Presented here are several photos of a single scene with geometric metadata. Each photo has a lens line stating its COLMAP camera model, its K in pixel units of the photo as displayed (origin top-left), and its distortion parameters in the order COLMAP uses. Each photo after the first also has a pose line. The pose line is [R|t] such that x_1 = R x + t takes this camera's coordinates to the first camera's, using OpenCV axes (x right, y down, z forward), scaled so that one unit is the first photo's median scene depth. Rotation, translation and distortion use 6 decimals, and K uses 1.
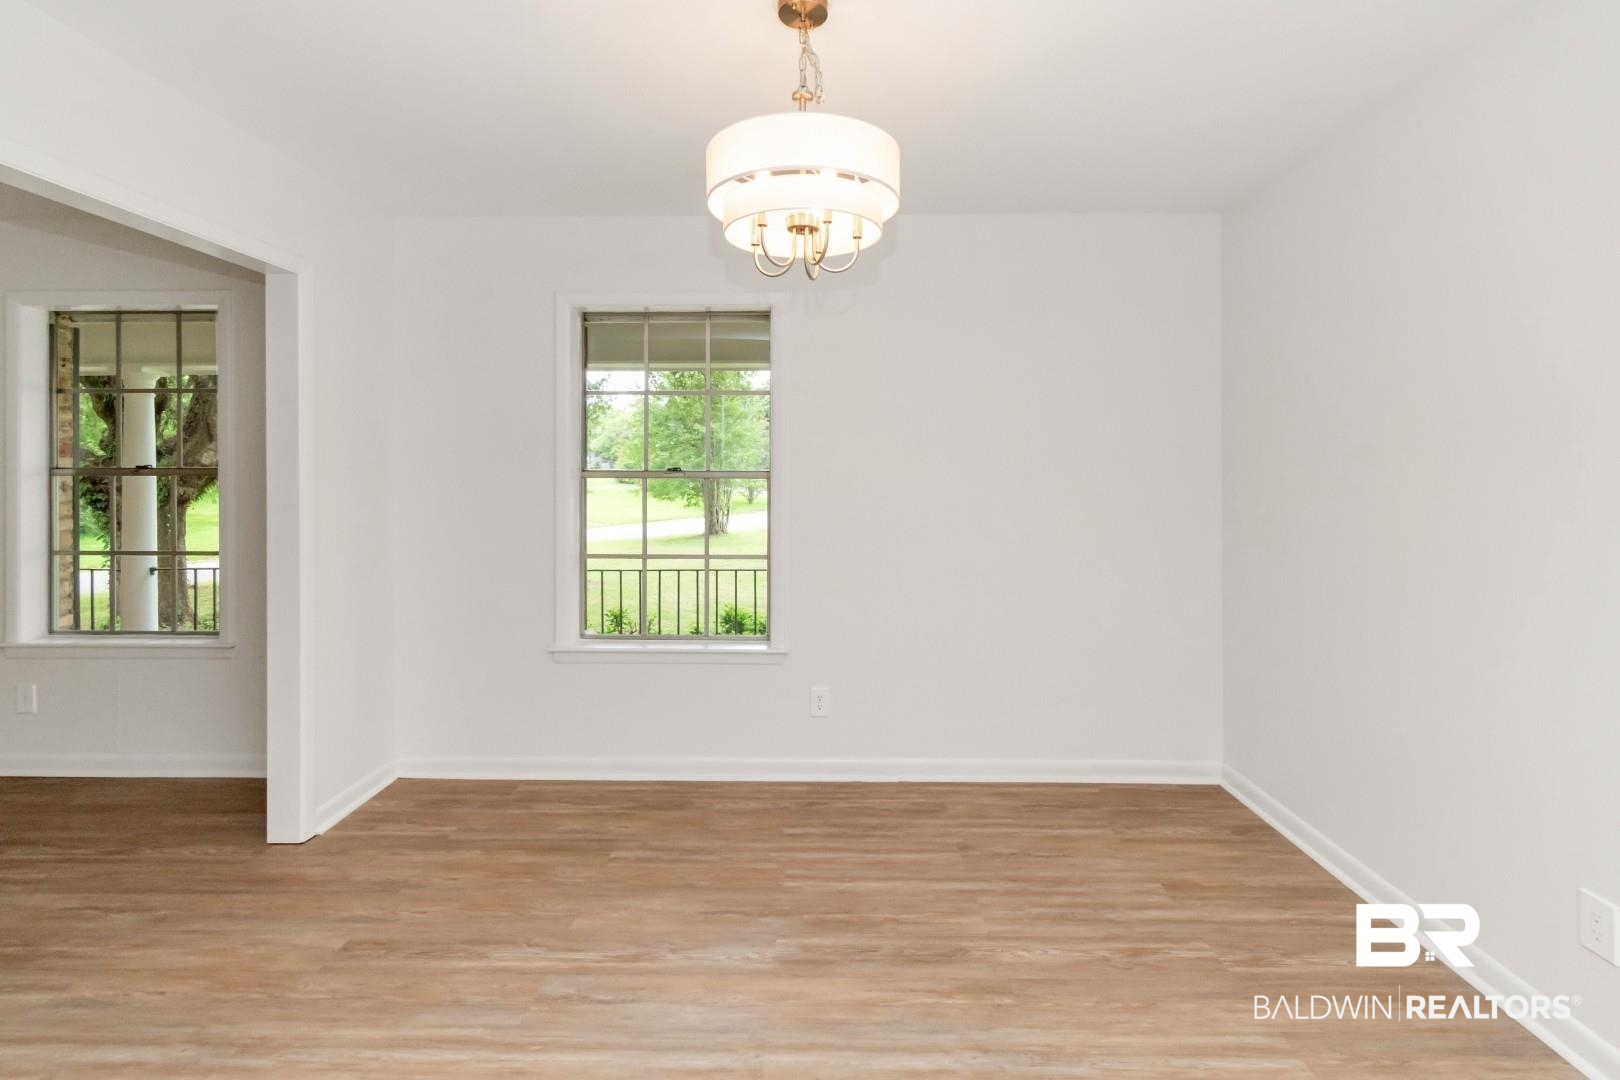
lens RADIAL K [[720.9, 0, 852.4], [0, 720.9, 476.6], [0, 0, 1]] dist [-0.000572, -0.000155]
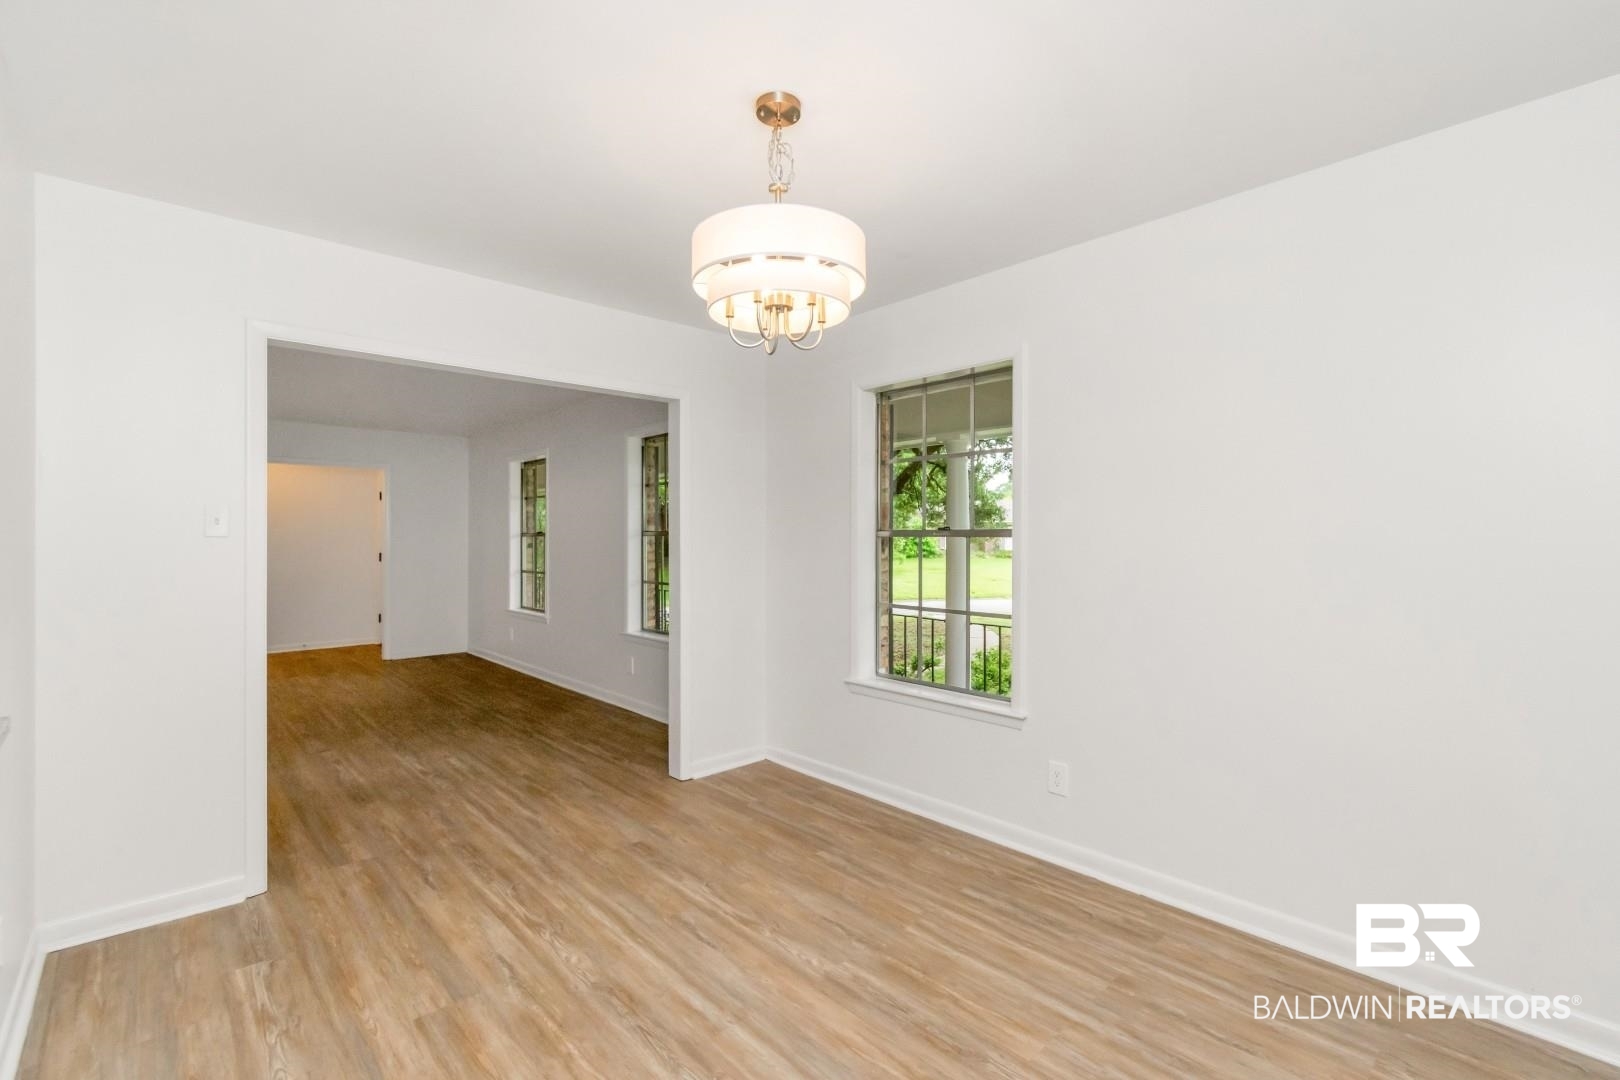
lens RADIAL K [[720.9, 0, 838.4], [0, 720.9, 542.2], [0, 0, 1]] dist [-0.000572, -0.000155]
pose [[0.695420, 0.003684, -0.718594, 0.531338], [-0.002993, 0.999993, 0.002230, 0.010016], [0.718597, 0.000600, 0.695427, 0.194328]]
